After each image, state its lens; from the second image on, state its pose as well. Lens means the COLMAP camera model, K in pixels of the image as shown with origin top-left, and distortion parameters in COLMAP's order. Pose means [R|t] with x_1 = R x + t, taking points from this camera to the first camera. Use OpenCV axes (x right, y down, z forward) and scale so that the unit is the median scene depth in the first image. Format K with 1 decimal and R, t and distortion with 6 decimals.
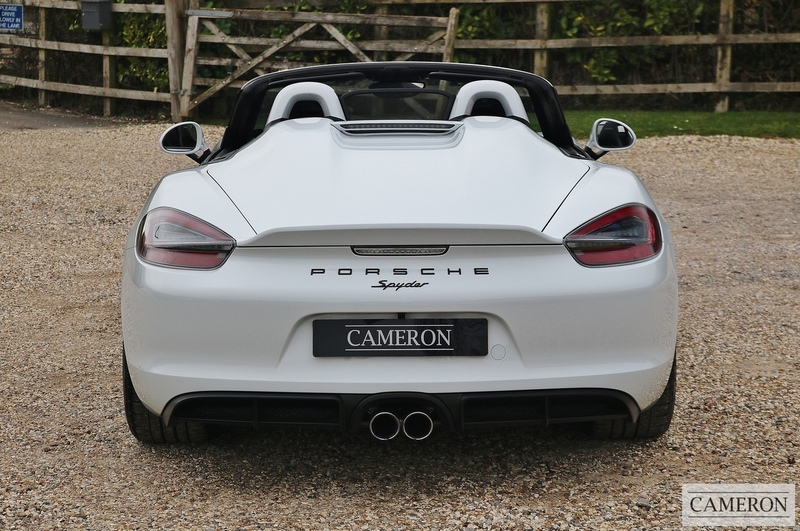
lens RADIAL K [[1915.3, 0, 401.4], [0, 1915.3, 237.7], [0, 0, 1]] dist [0.050037, -0.071901]
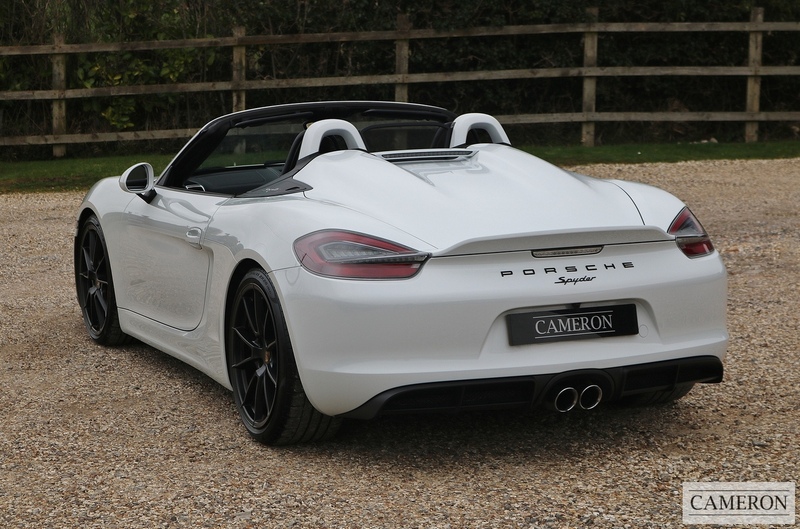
lens RADIAL K [[1912.8, 0, 400.0], [0, 1912.8, 264.5], [0, 0, 1]] dist [0.010144, 0.131223]
pose [[0.920133, -0.058693, 0.387183, -0.507529], [0.063881, 0.997957, -0.000531, 0.007888], [-0.386361, 0.025222, 0.922003, -0.051210]]
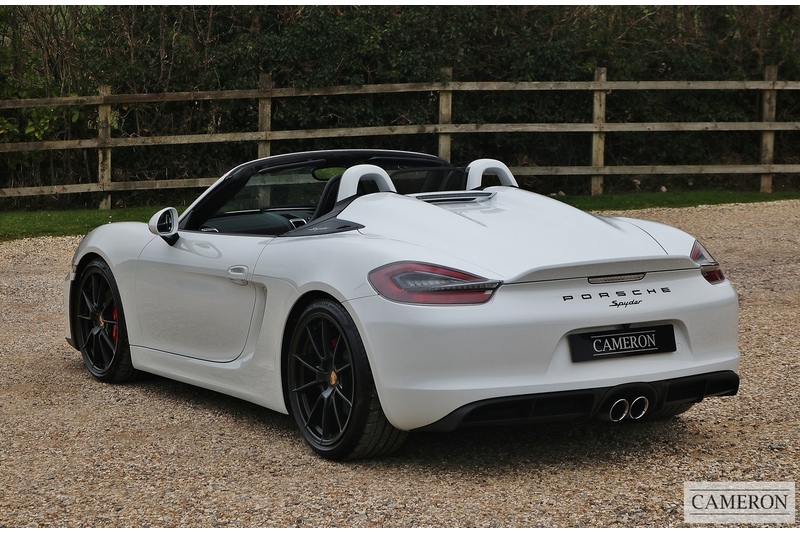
lens RADIAL K [[1925.2, 0, 400.0], [0, 1925.2, 266.5], [0, 0, 1]] dist [0.010674, 0.228816]
pose [[0.861111, -0.057257, 0.505182, -0.737731], [0.079810, 0.996543, -0.023092, 0.015870], [-0.502113, 0.060203, 0.862704, -0.077614]]
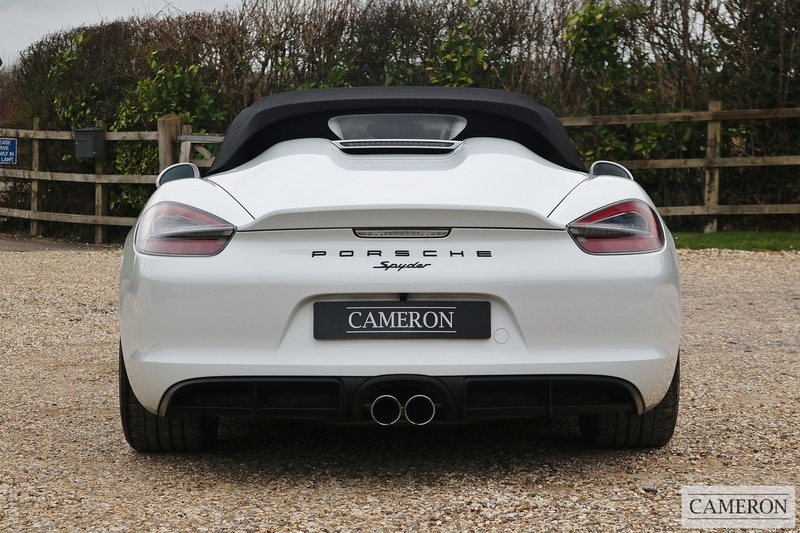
lens RADIAL K [[1901.3, 0, 400.0], [0, 1901.3, 266.5], [0, 0, 1]] dist [0.041195, 0.072048]
pose [[0.999975, 0.002305, 0.006637, -0.007502], [-0.001772, 0.996849, -0.079308, 0.092989], [-0.006799, 0.079295, 0.996828, 0.019413]]
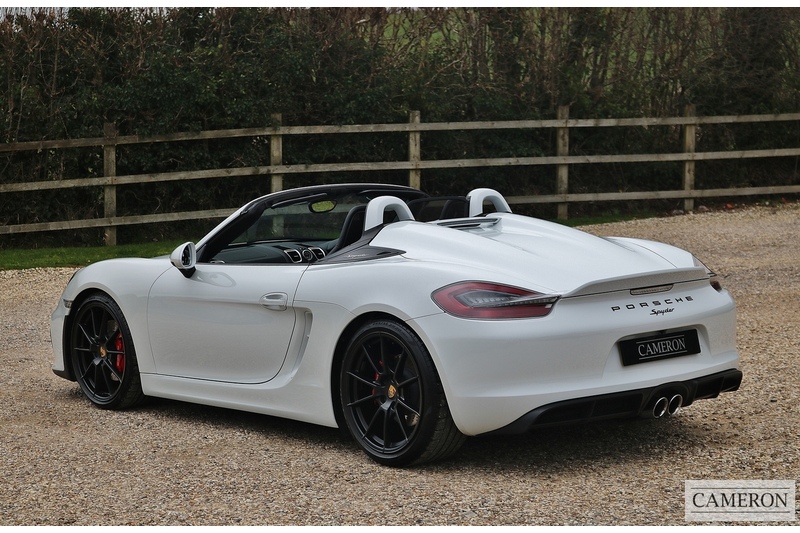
lens RADIAL K [[1770.0, 0, 400.0], [0, 1770.0, 266.5], [0, 0, 1]] dist [0.002139, 0.135987]
pose [[0.765910, -0.076416, 0.638391, -0.938957], [0.120113, 0.992437, -0.025310, 0.000209], [-0.631629, 0.096065, 0.769296, 0.054535]]
